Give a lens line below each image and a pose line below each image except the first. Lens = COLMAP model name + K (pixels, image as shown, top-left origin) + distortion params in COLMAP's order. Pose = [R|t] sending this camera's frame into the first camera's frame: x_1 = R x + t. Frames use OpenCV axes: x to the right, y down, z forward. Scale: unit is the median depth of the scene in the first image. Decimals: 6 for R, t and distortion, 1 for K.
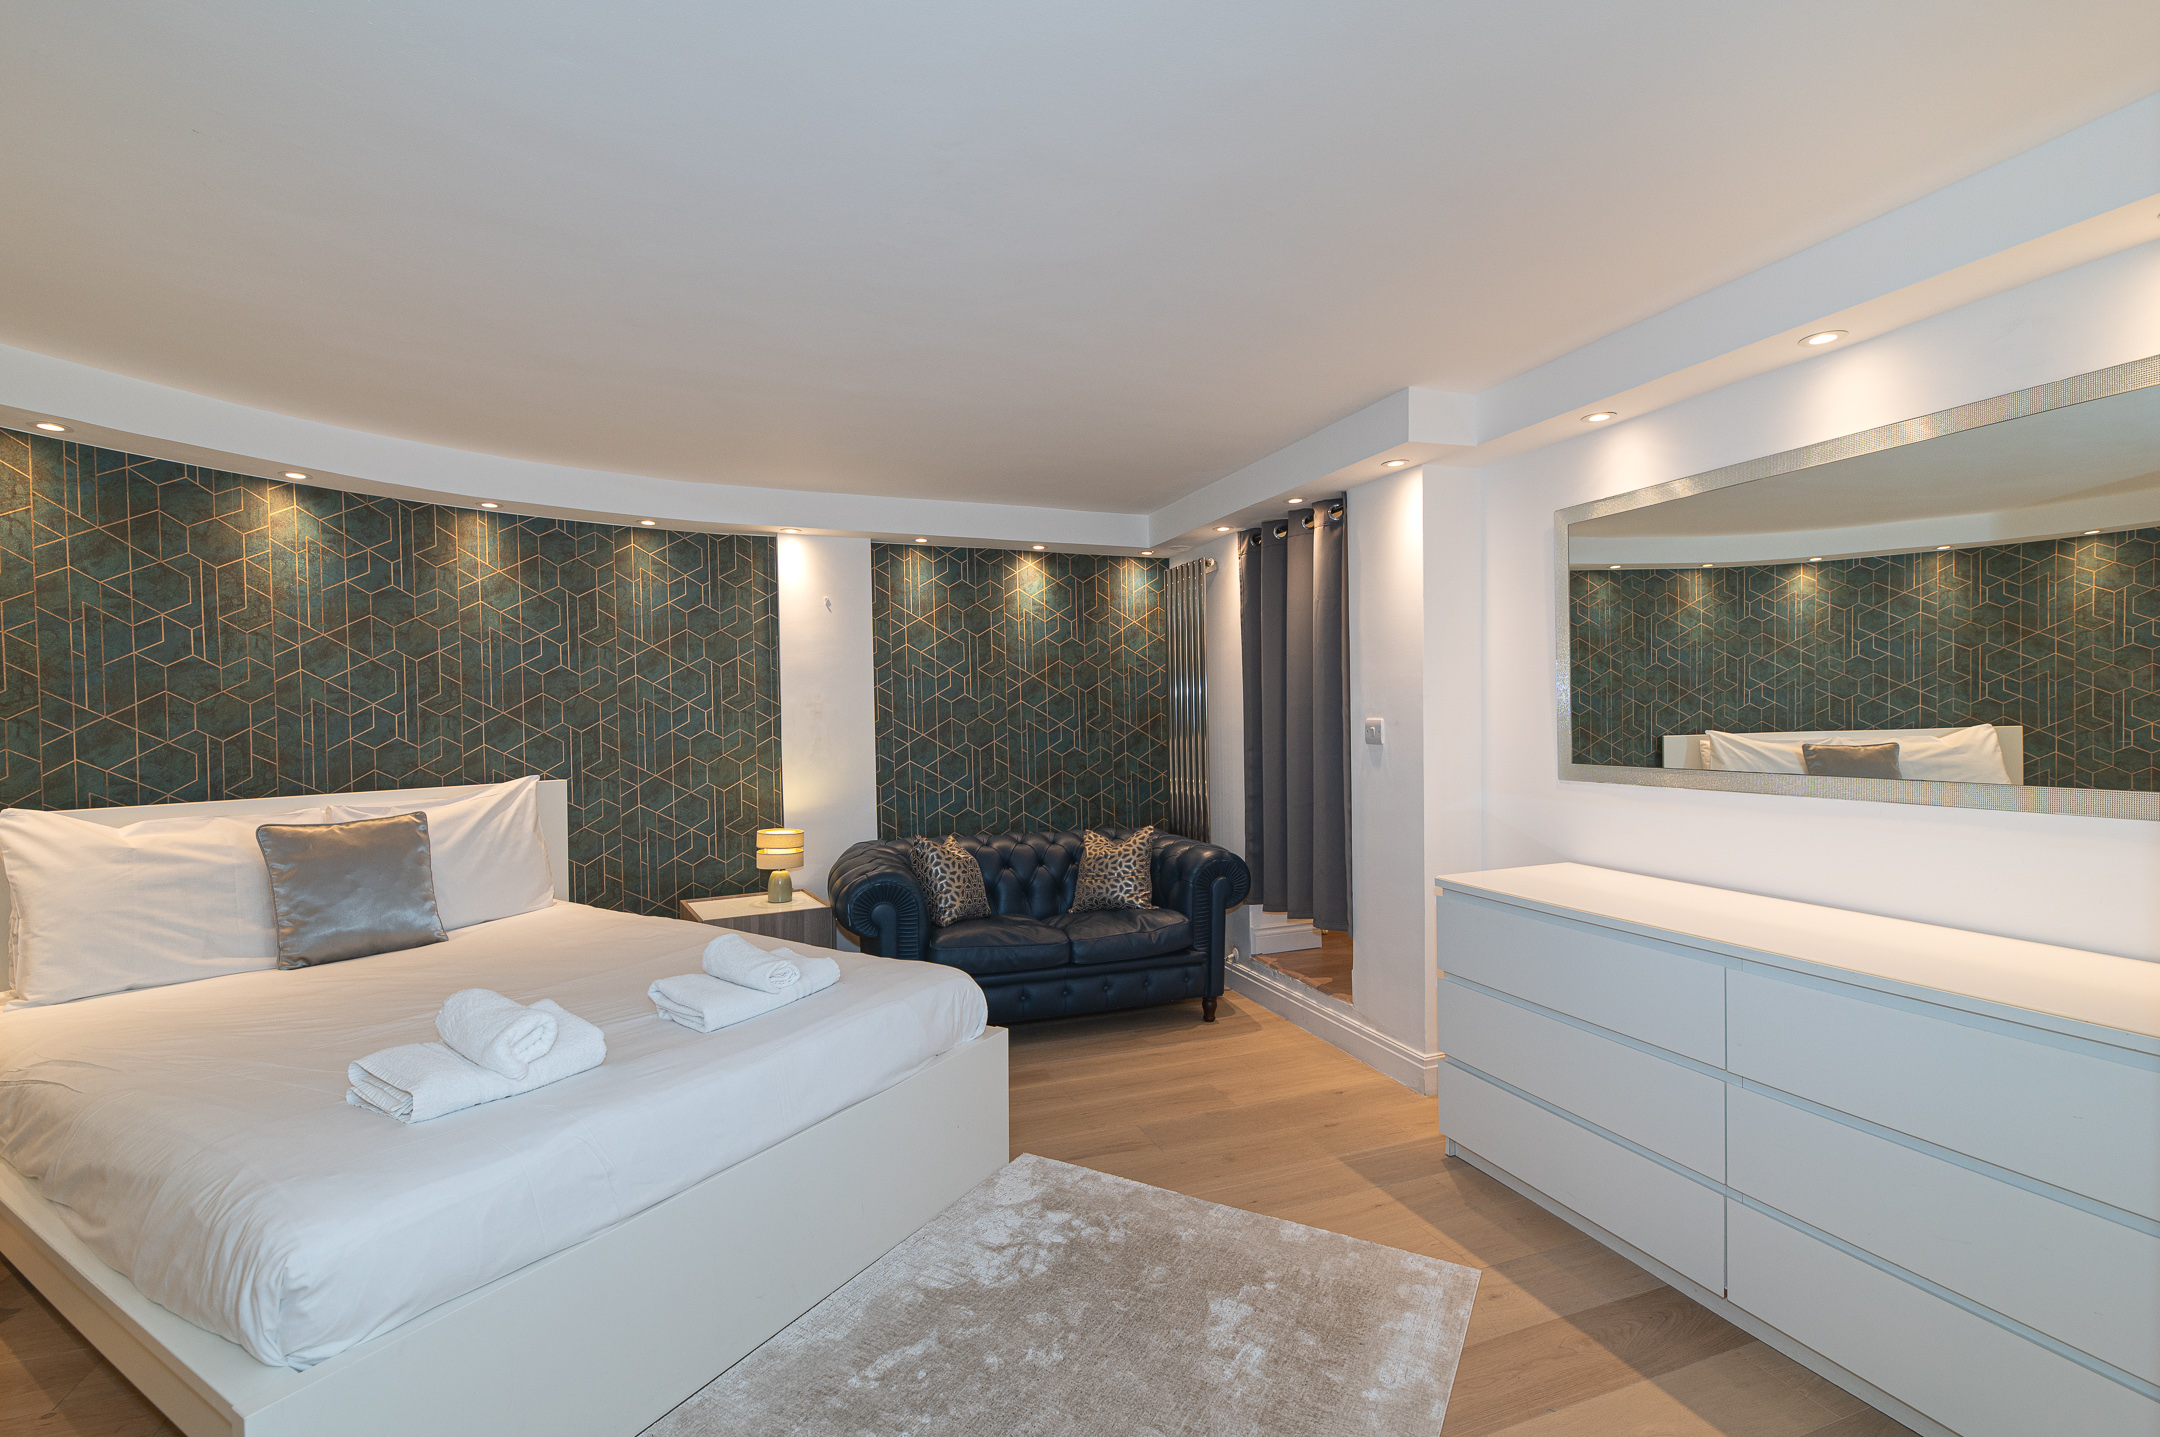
lens RADIAL K [[941.3, 0, 1079.6], [0, 941.3, 728.4], [0, 0, 1]] dist [0.000932, -0.000321]
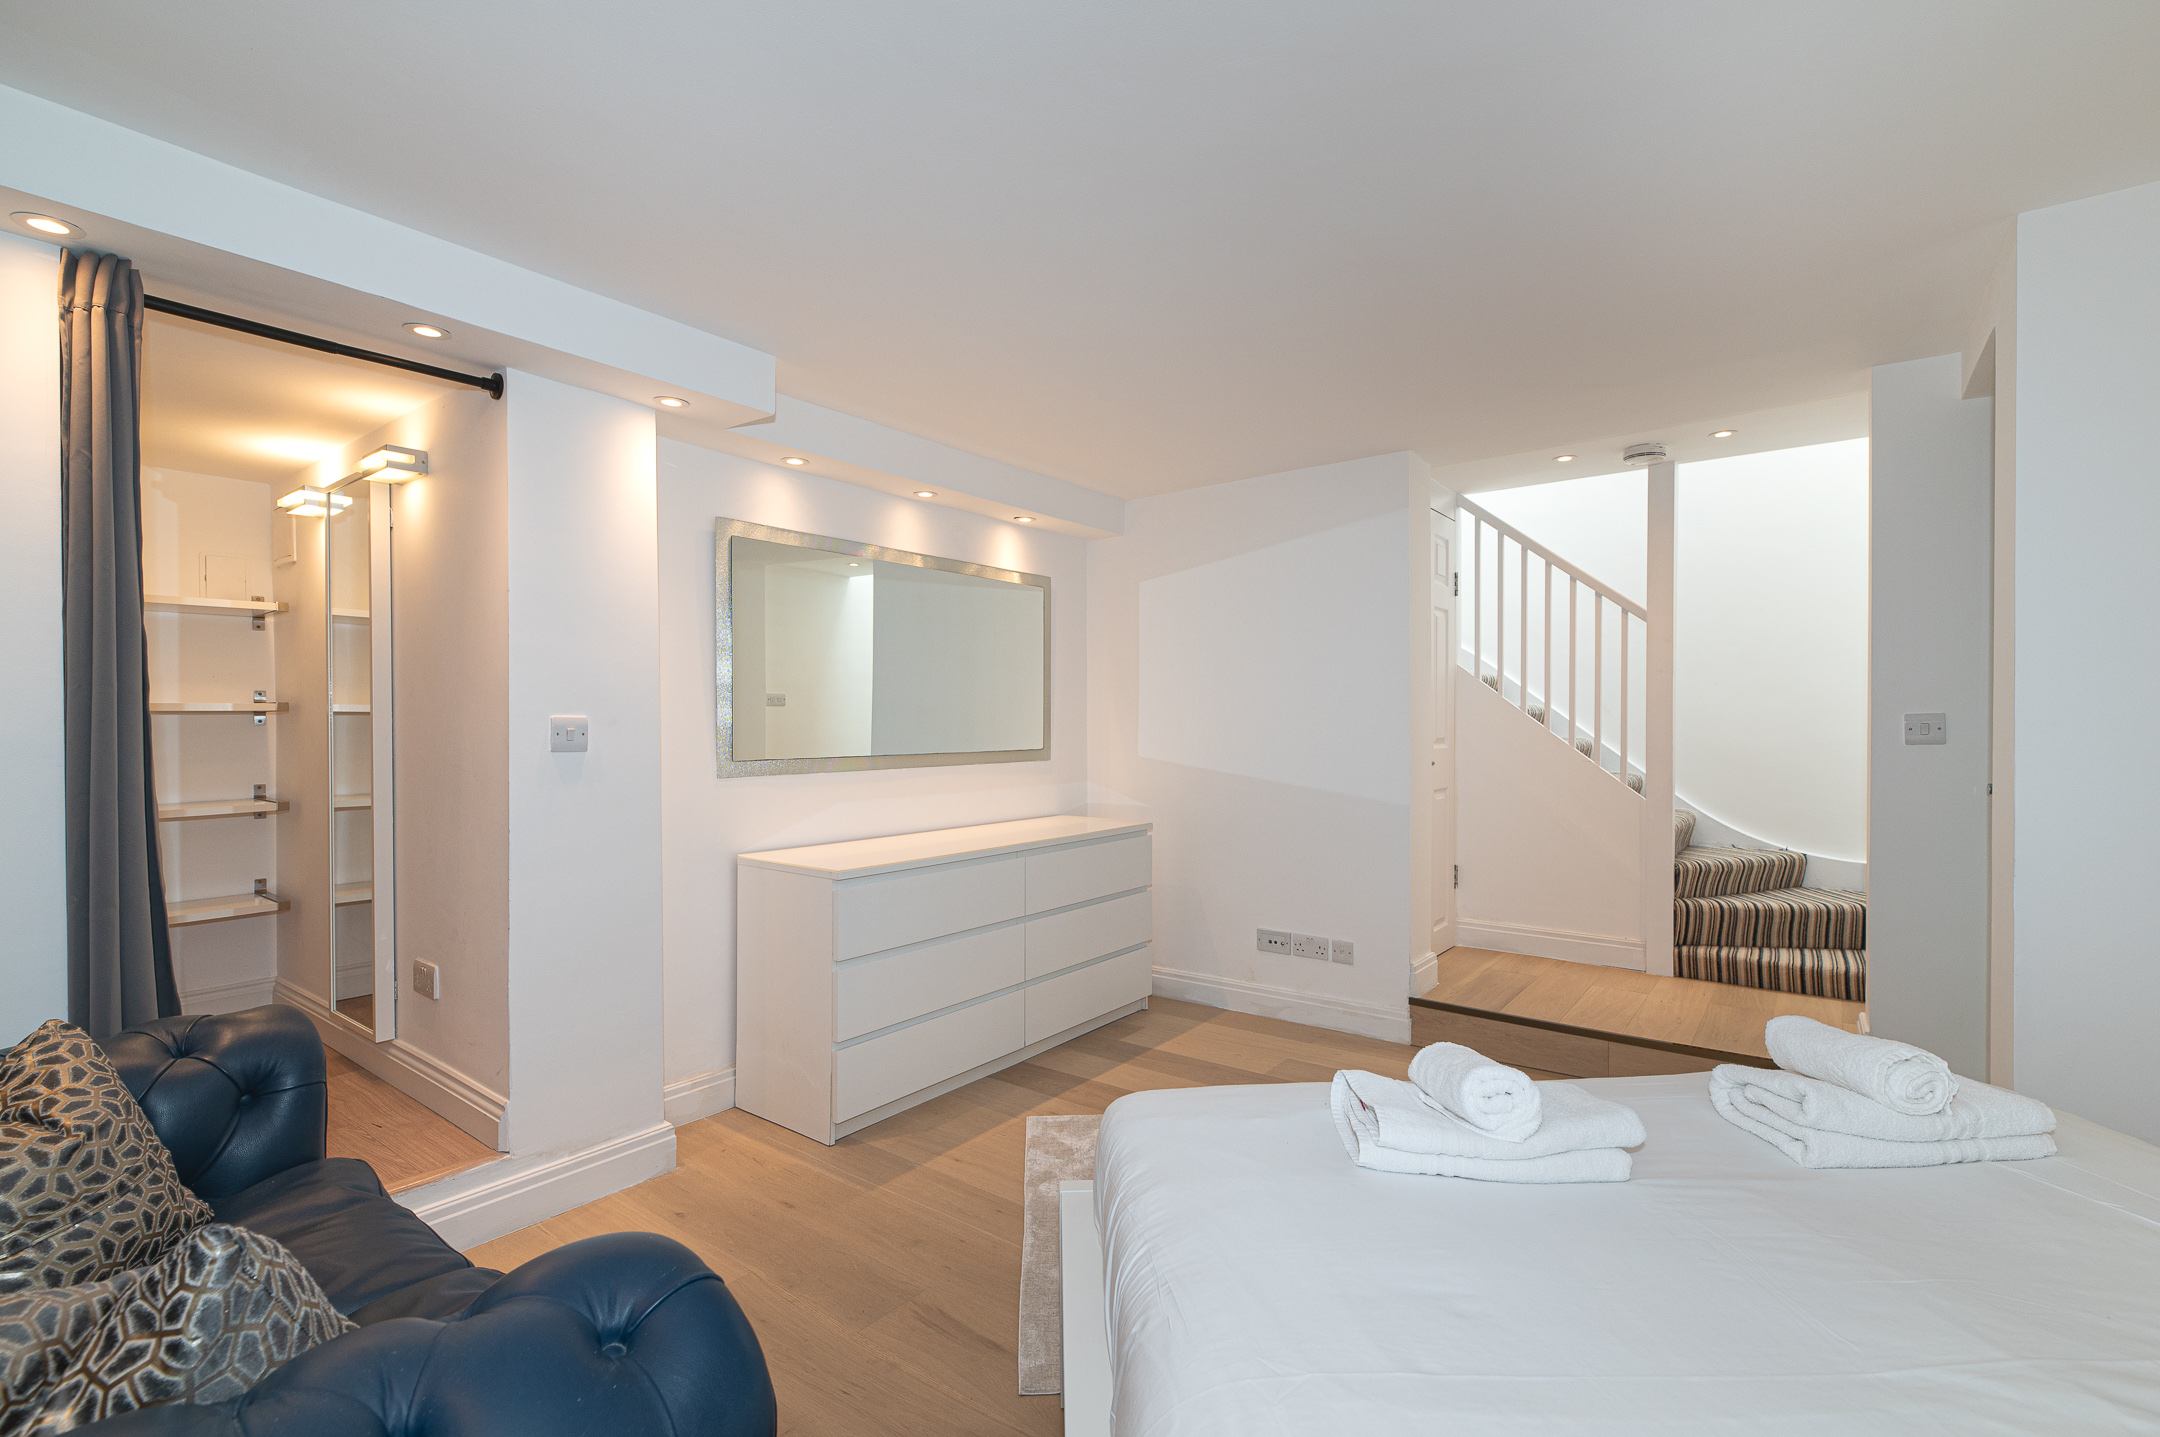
lens RADIAL K [[960.5, 0, 1088.9], [0, 960.5, 725.4], [0, 0, 1]] dist [-0.000361, 0.000111]
pose [[-0.539943, 0.017556, 0.841519, -0.470226], [0.025615, 0.999662, -0.004420, 0.009043], [-0.841312, 0.019168, -0.540210, 0.972180]]
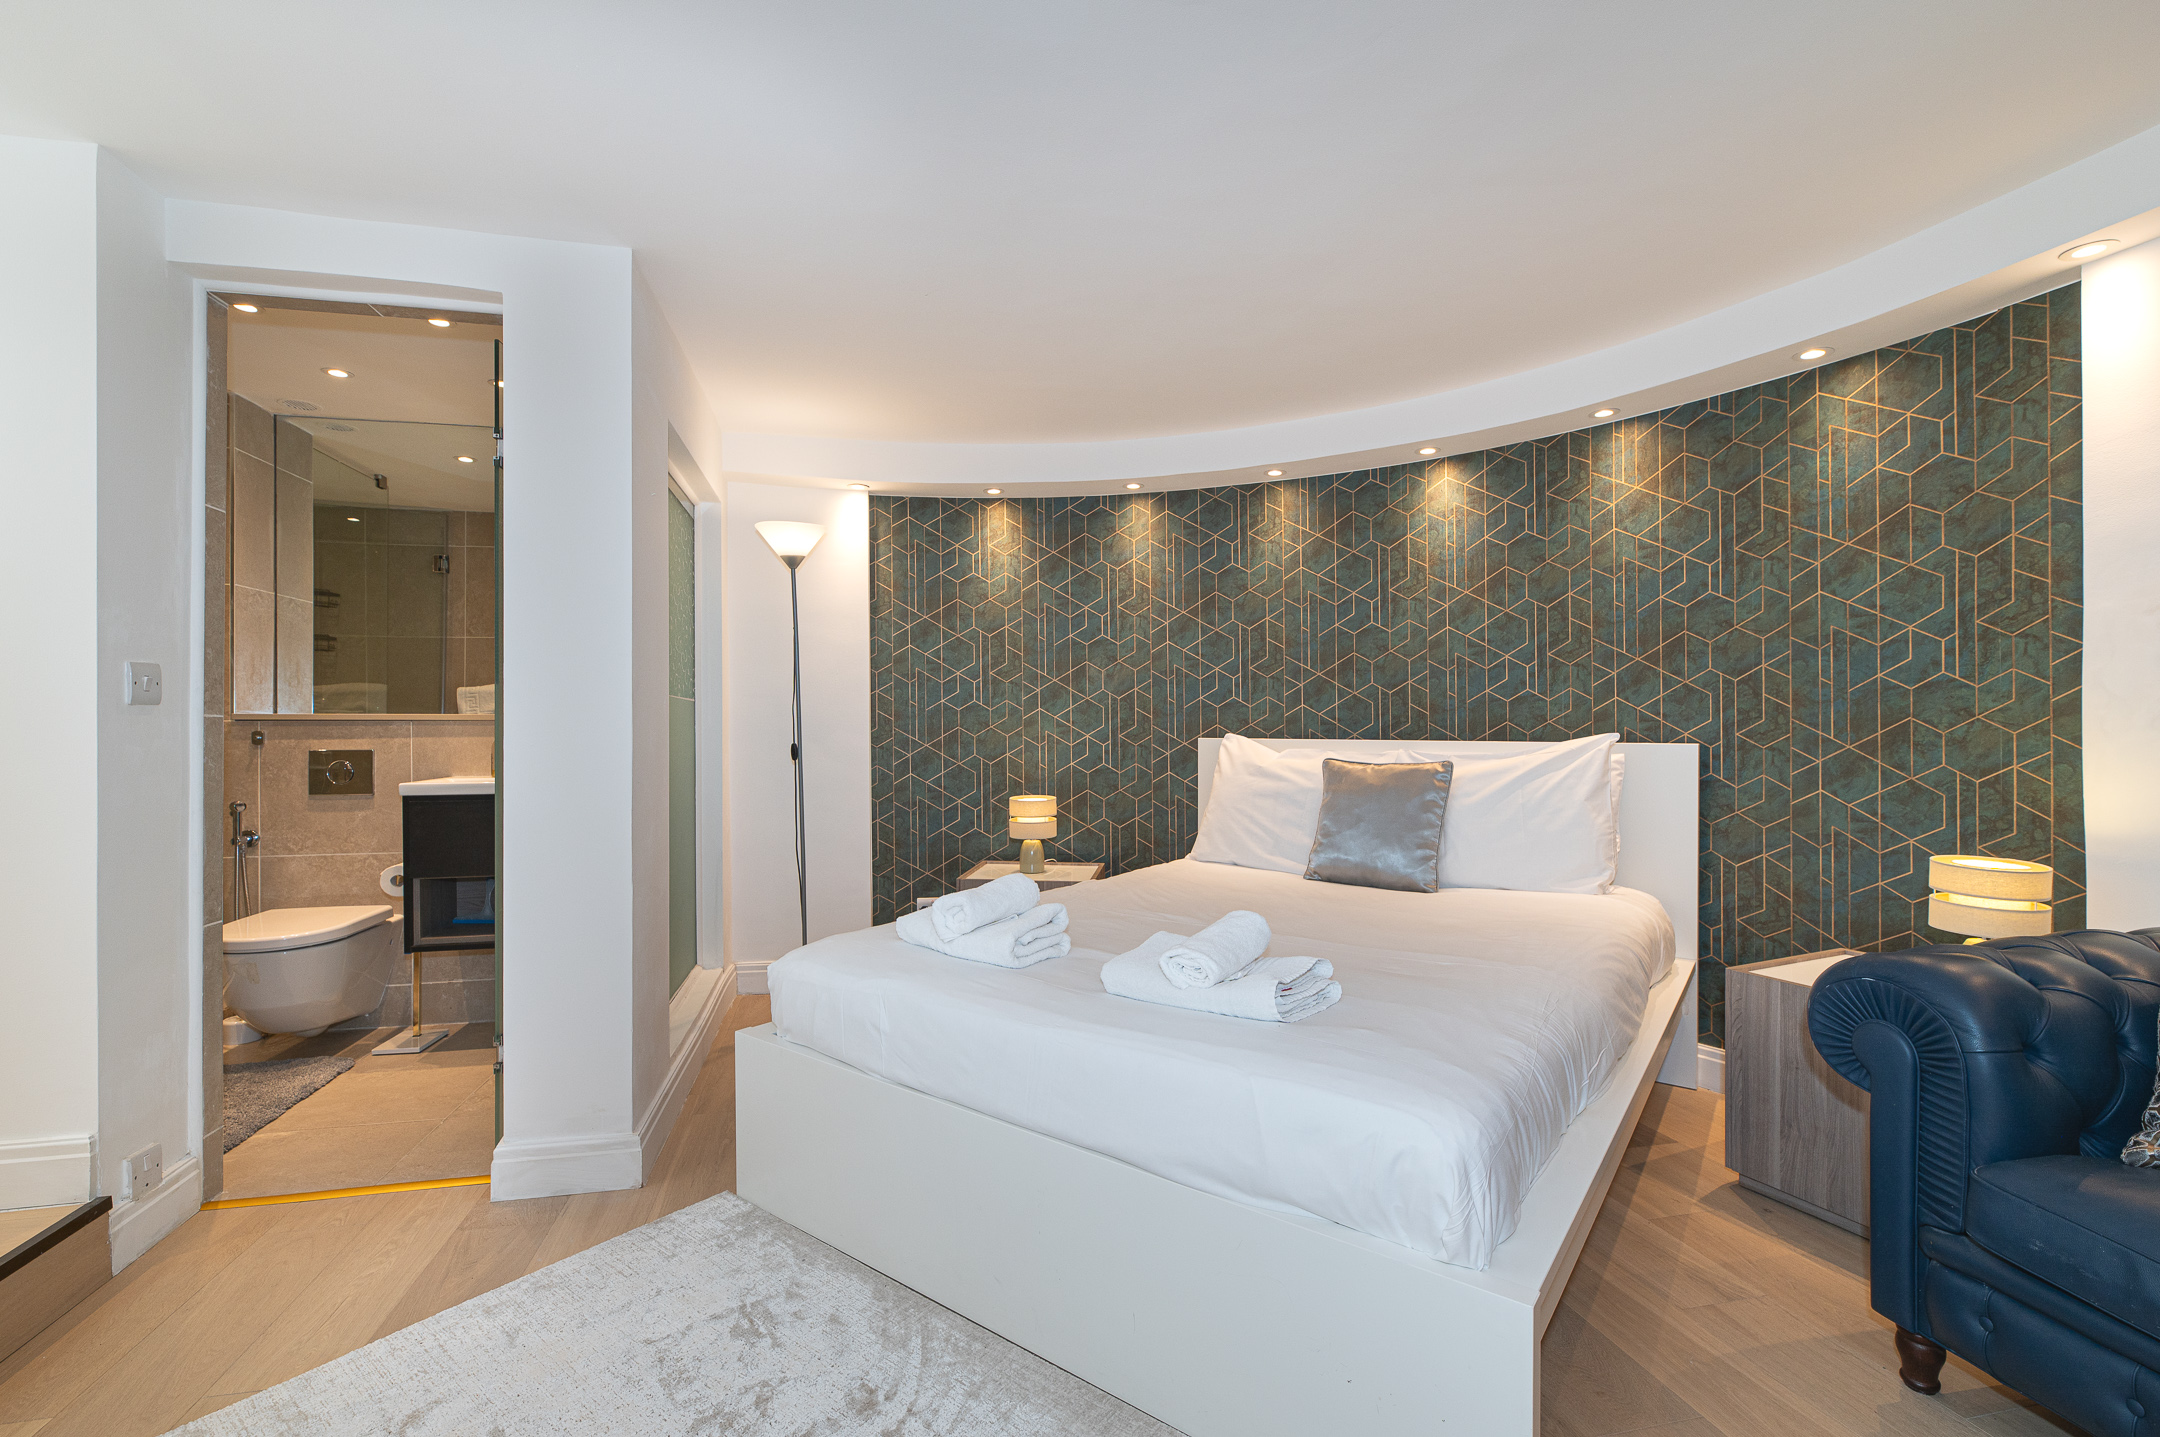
lens RADIAL K [[950.0, 0, 1069.6], [0, 950.0, 730.2], [0, 0, 1]] dist [0.000790, -0.000204]
pose [[-0.132742, 0.017573, -0.990995, 0.277618], [-0.009170, 0.999778, 0.018957, 0.034475], [0.991108, 0.011604, -0.132552, 0.617004]]
